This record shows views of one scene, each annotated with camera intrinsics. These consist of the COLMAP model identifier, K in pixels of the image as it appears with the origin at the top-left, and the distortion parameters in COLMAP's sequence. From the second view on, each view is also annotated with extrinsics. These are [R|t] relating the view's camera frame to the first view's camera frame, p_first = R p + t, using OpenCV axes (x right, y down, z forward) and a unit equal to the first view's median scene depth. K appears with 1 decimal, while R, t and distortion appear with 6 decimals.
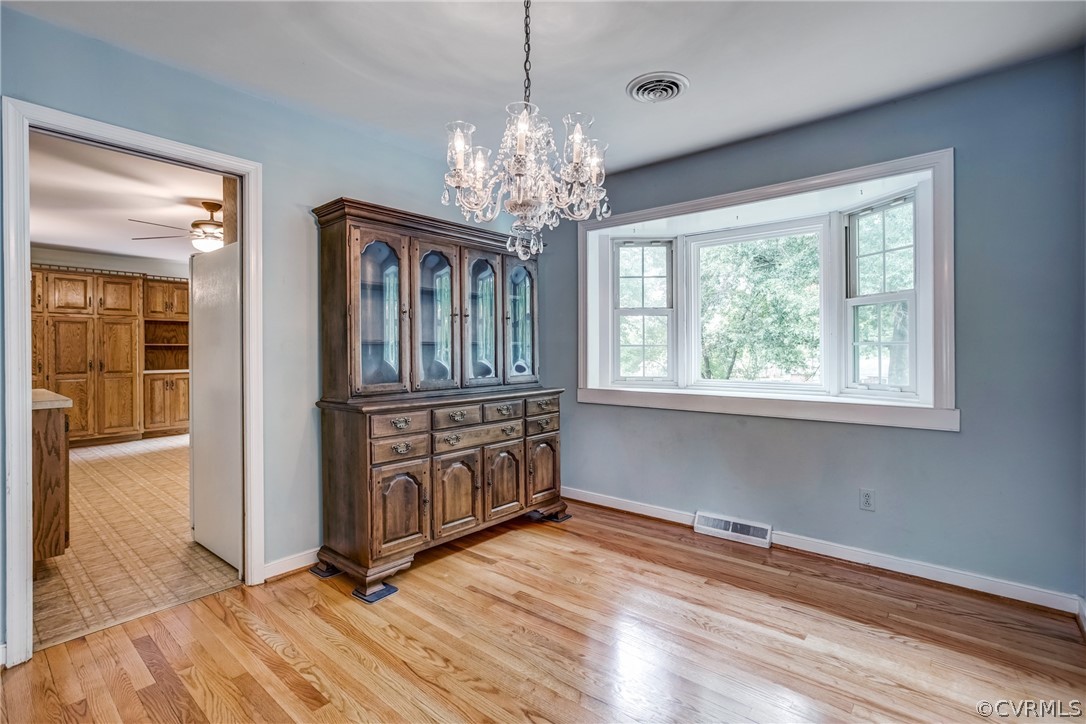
lens RADIAL K [[504.4, 0, 541.4], [0, 504.4, 351.9], [0, 0, 1]] dist [-0.024387, 0.008625]
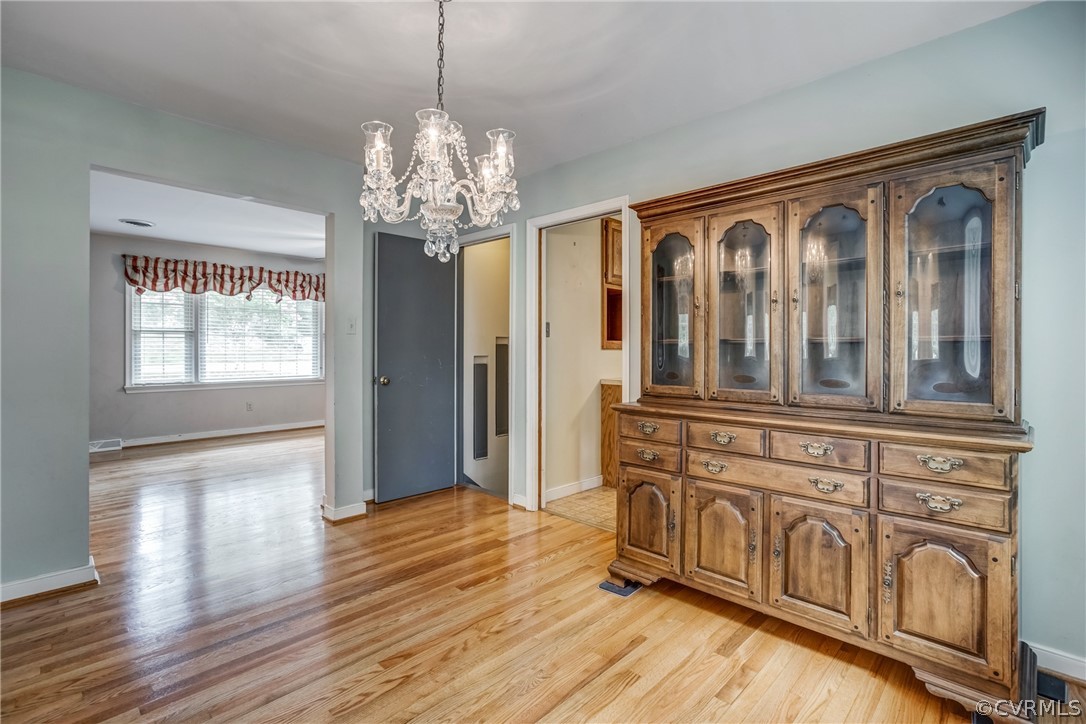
lens RADIAL K [[504.4, 0, 542.0], [0, 504.4, 350.3], [0, 0, 1]] dist [-0.024387, 0.008625]
pose [[-0.062263, 0.004646, -0.998049, 0.619072], [-0.004646, 0.999977, 0.004944, -0.006292], [0.998049, 0.004945, -0.062240, 0.797266]]
